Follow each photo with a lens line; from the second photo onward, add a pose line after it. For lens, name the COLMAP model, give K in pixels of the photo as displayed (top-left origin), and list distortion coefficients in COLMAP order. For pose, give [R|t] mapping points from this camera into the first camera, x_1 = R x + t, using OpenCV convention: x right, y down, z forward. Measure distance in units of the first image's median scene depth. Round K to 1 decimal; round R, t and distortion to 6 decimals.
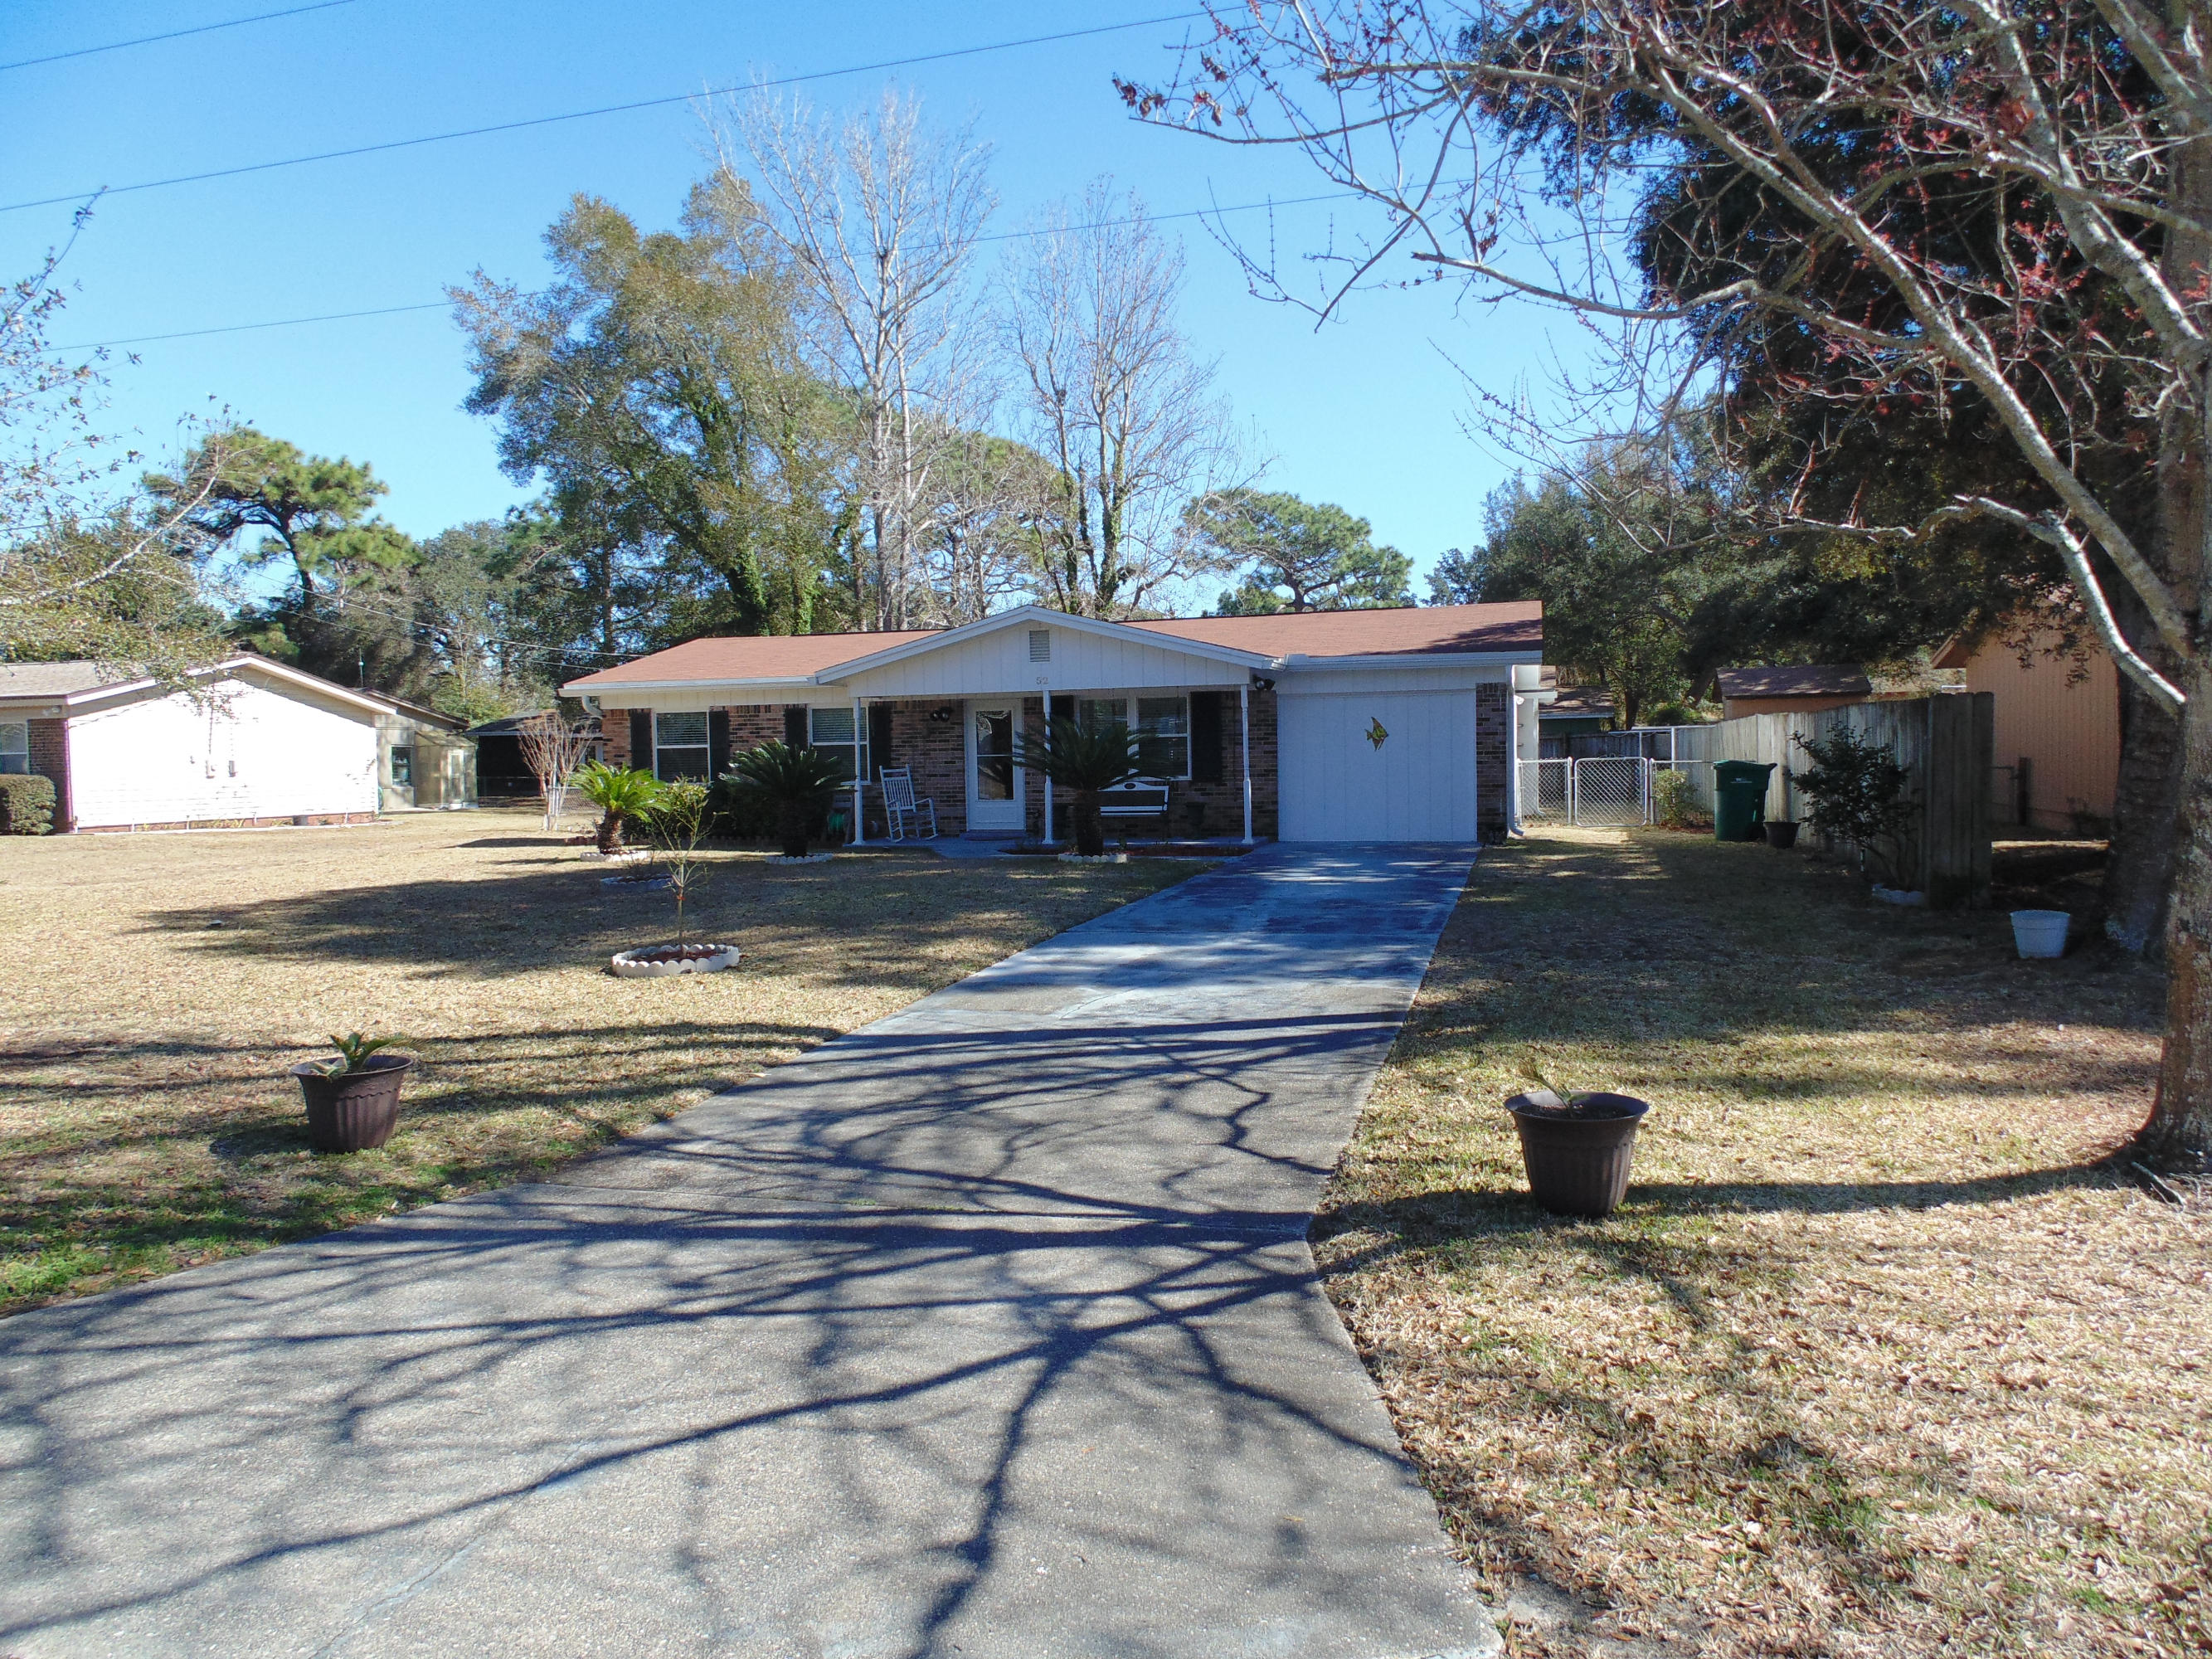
lens RADIAL K [[1479.9, 0, 1104.2], [0, 1479.9, 835.0], [0, 0, 1]] dist [0.000394, -0.002568]
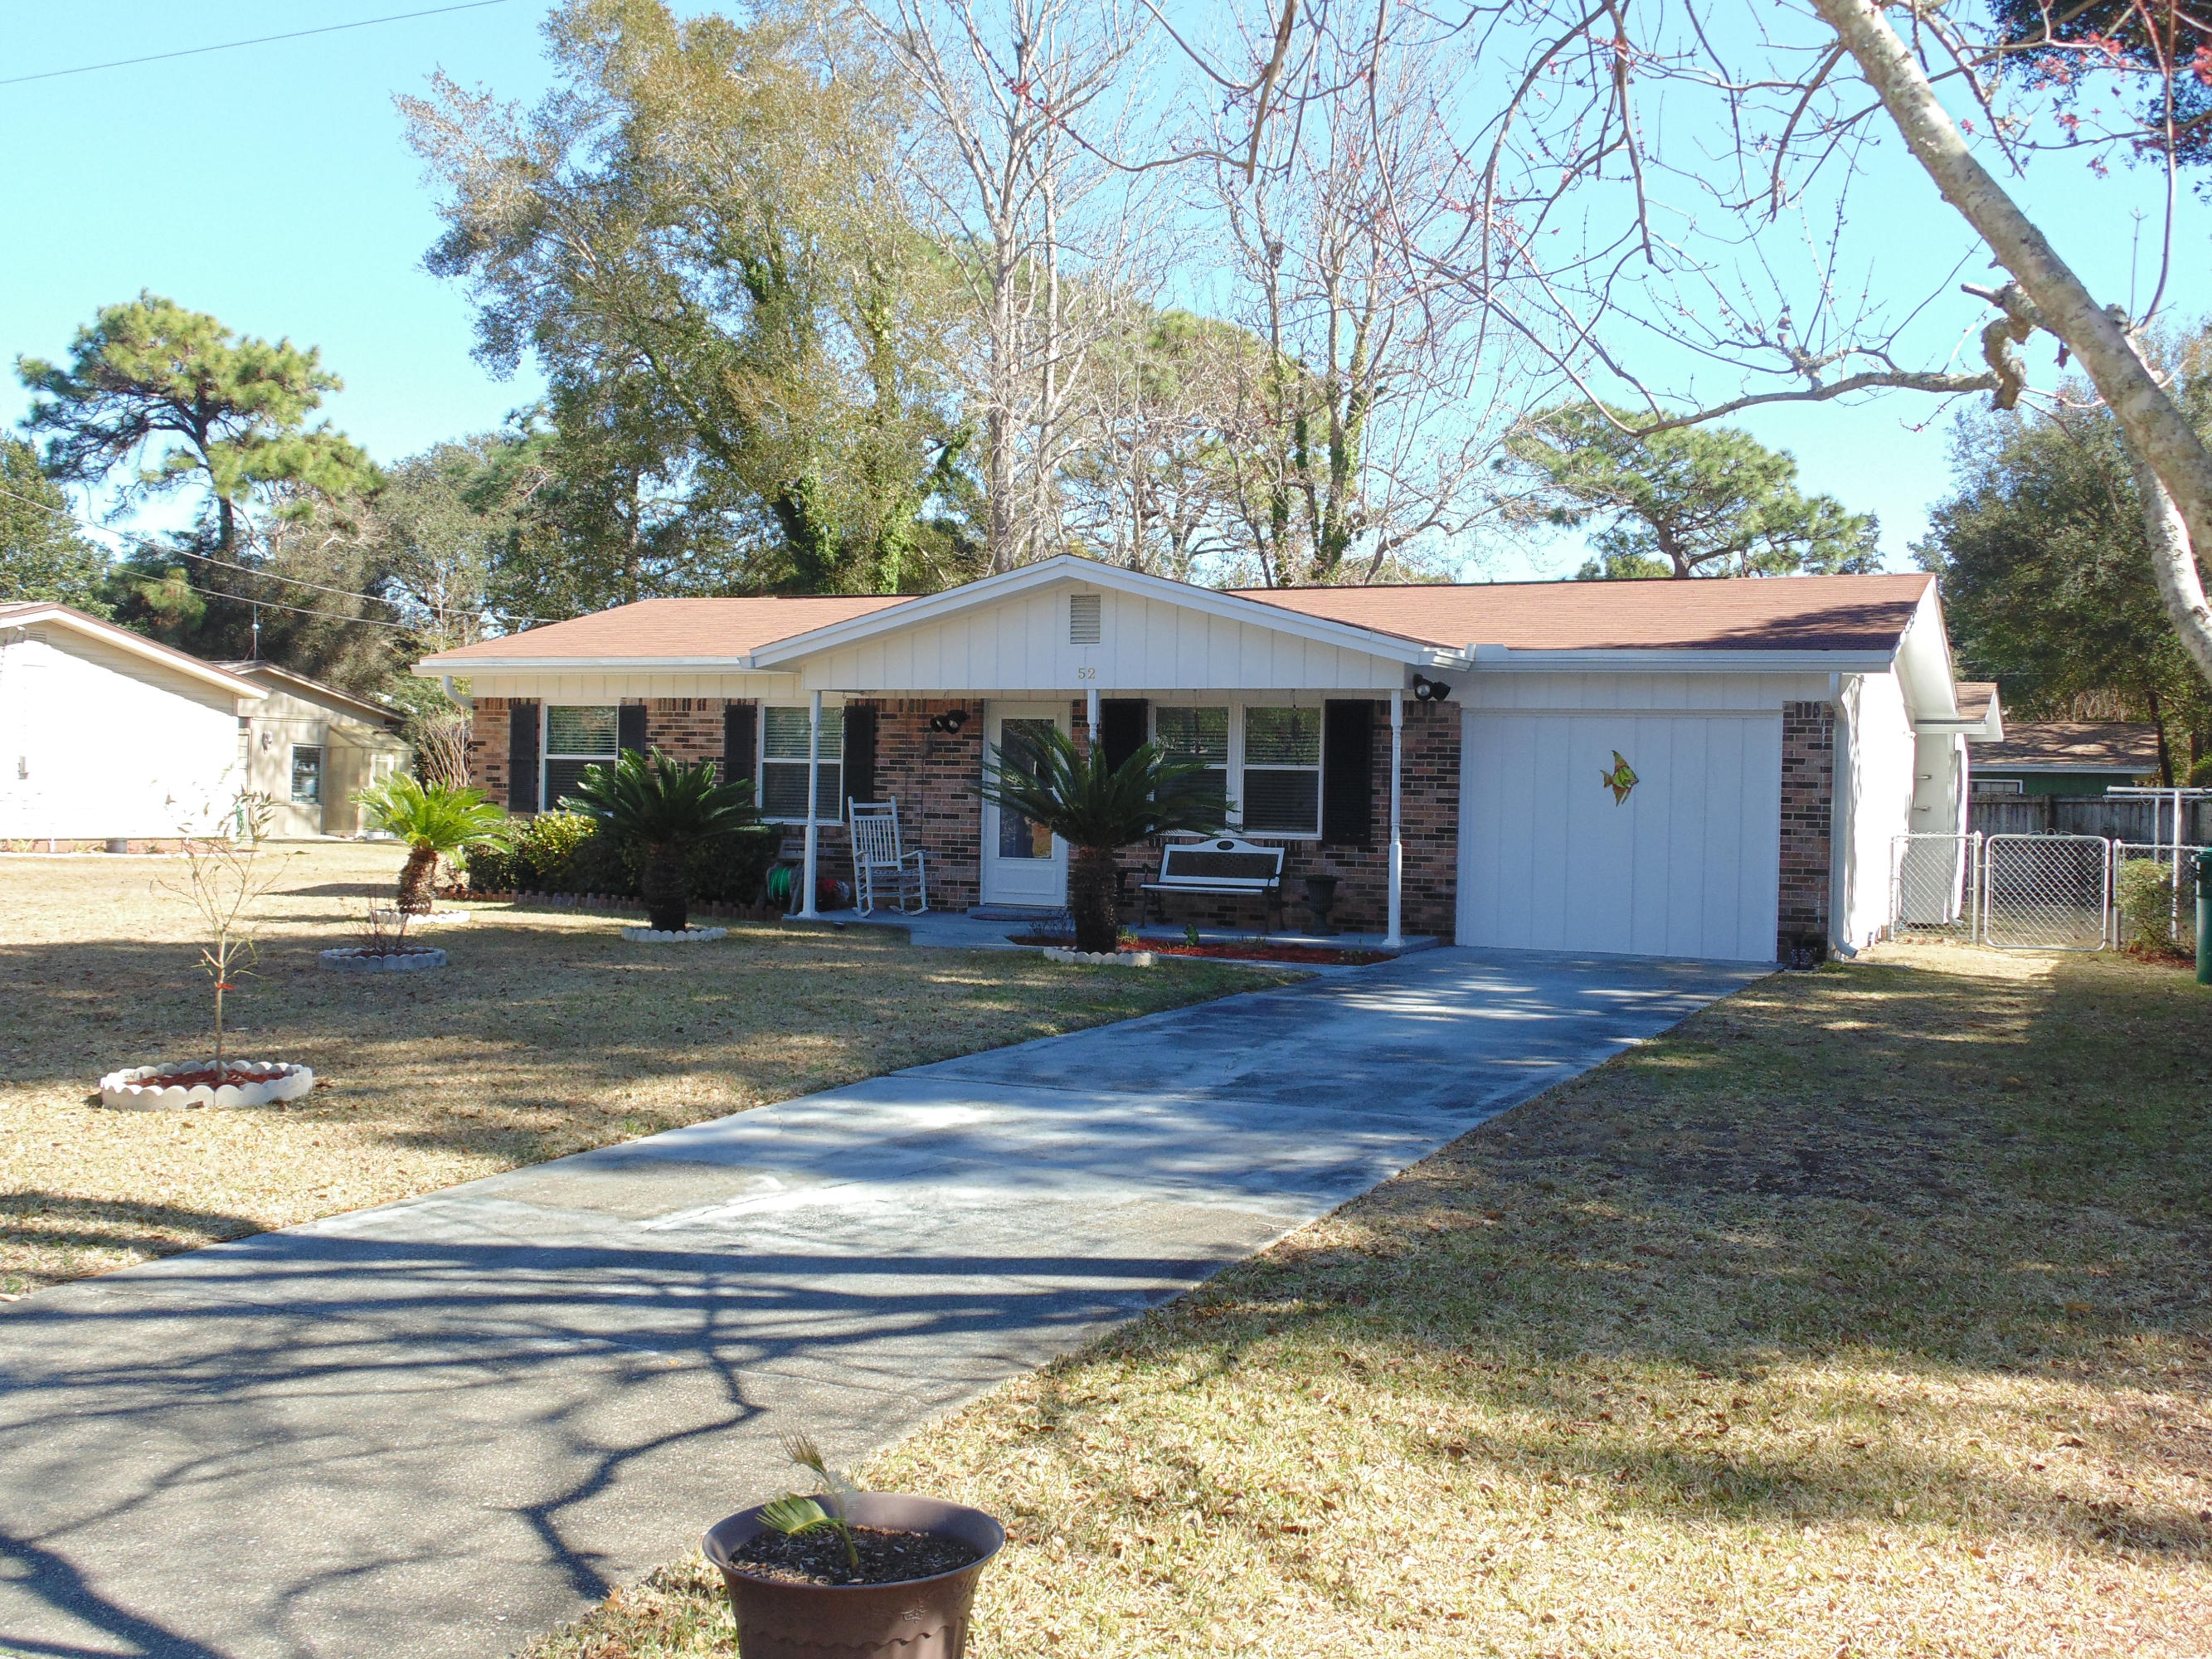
lens RADIAL K [[2195.1, 0, 1118.4], [0, 2195.1, 834.2], [0, 0, 1]] dist [-0.013280, 0.000000]
pose [[0.988227, 0.043199, -0.146771, 0.056725], [-0.048718, 0.998226, -0.034214, -0.001964], [0.145033, 0.040962, 0.988579, 0.037090]]
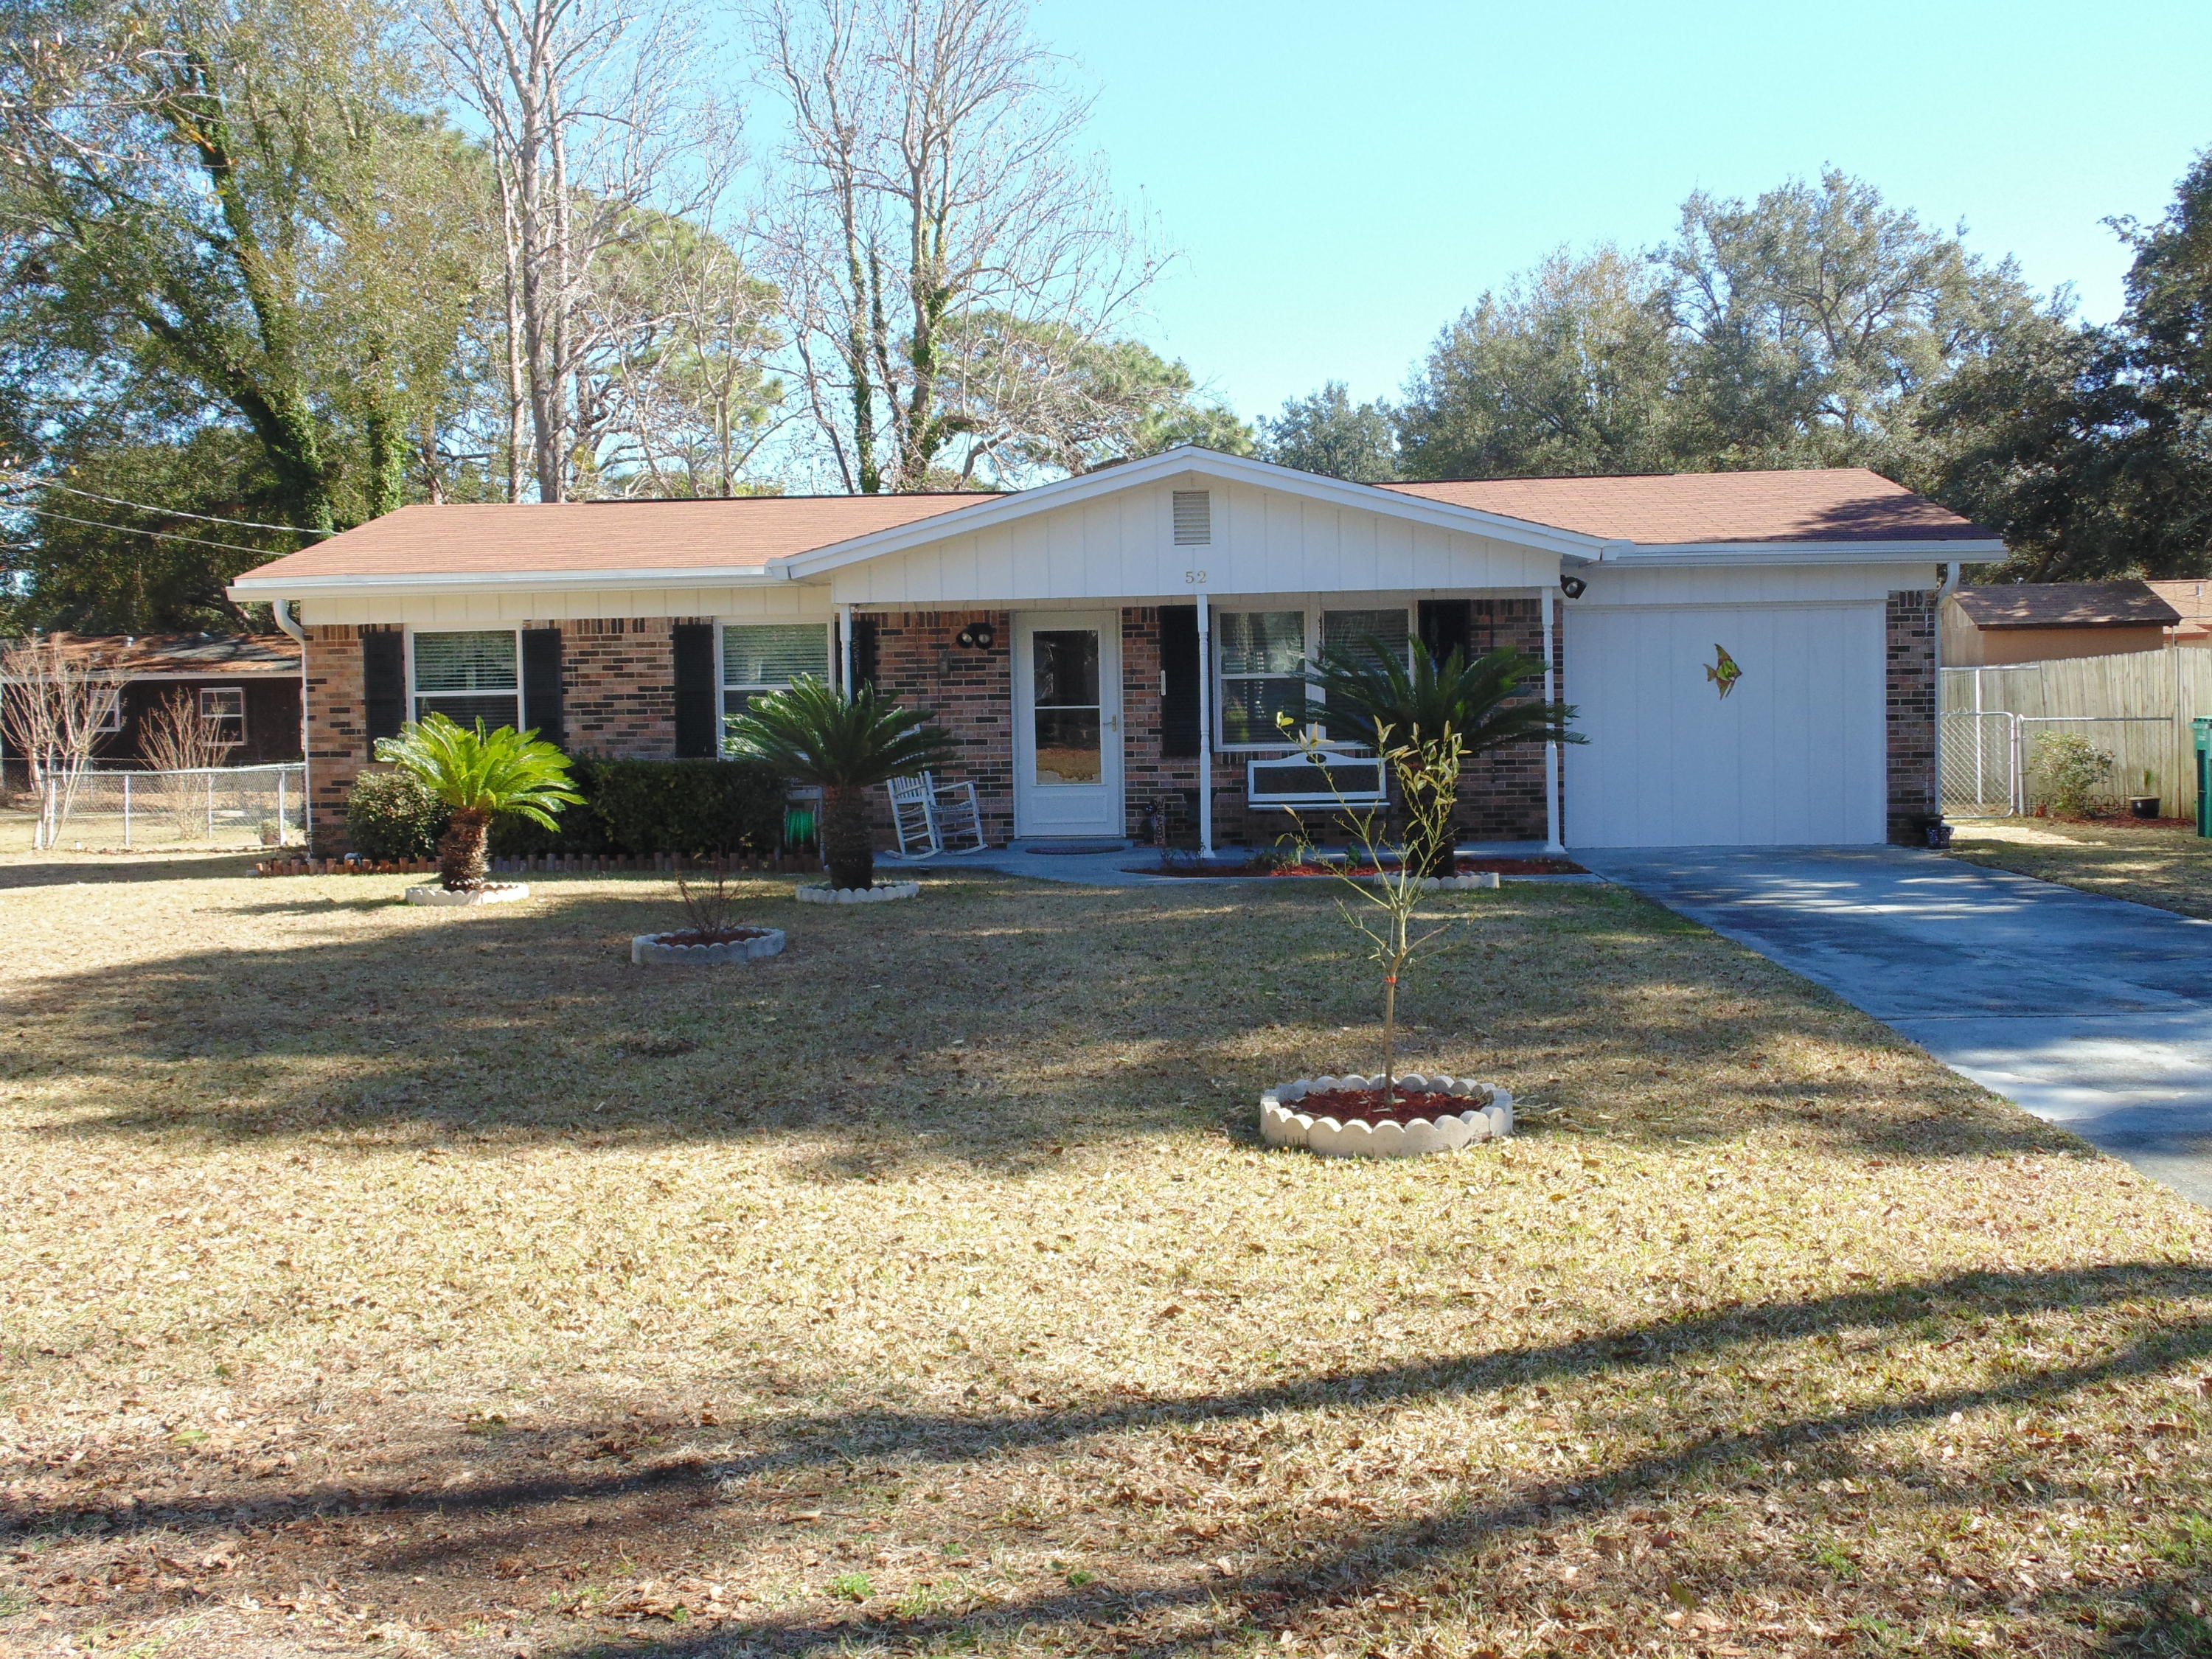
lens RADIAL K [[2195.0, 0, 1097.1], [0, 2195.0, 825.2], [0, 0, 1]] dist [-0.013280, 0.000000]
pose [[0.973661, -0.012243, 0.227670, -0.139384], [0.014321, 0.999870, -0.007475, -0.000549], [-0.227549, 0.010539, 0.973710, 0.085531]]
